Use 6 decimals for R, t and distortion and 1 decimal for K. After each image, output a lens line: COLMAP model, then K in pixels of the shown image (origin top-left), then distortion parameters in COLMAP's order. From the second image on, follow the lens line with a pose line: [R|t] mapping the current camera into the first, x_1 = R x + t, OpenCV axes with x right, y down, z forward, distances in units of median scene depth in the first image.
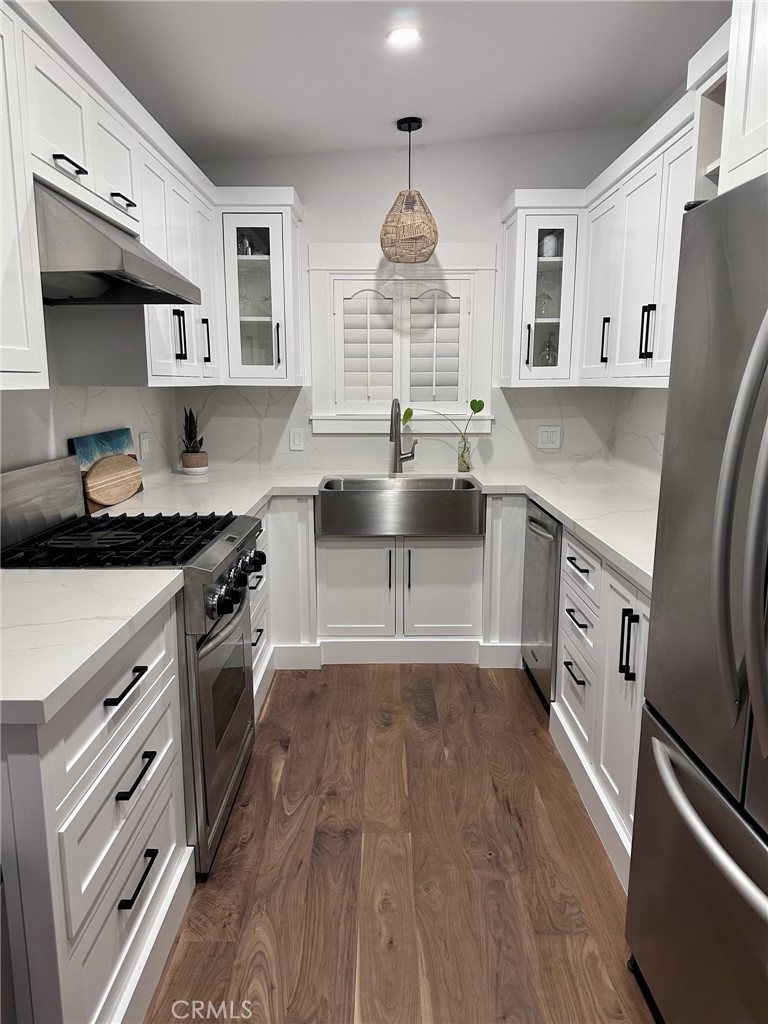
lens RADIAL K [[720.4, 0, 384.1], [0, 720.4, 517.0], [0, 0, 1]] dist [0.203539, -0.351058]
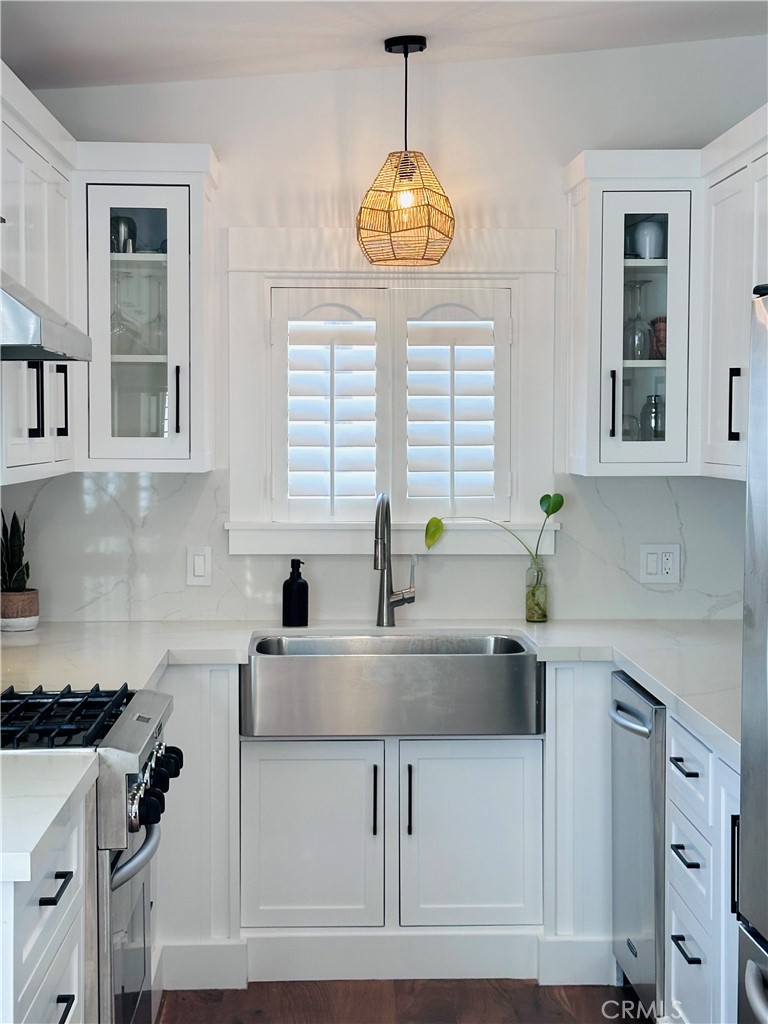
lens RADIAL K [[1769.1, 0, 384.0], [0, 1769.1, 512.0], [0, 0, 1]] dist [0.213159, 0.040028]
pose [[0.999434, 0.001787, 0.033587, -0.030833], [0.002805, 0.990680, -0.136181, 0.039685], [-0.033517, 0.136198, 0.990115, -0.377345]]
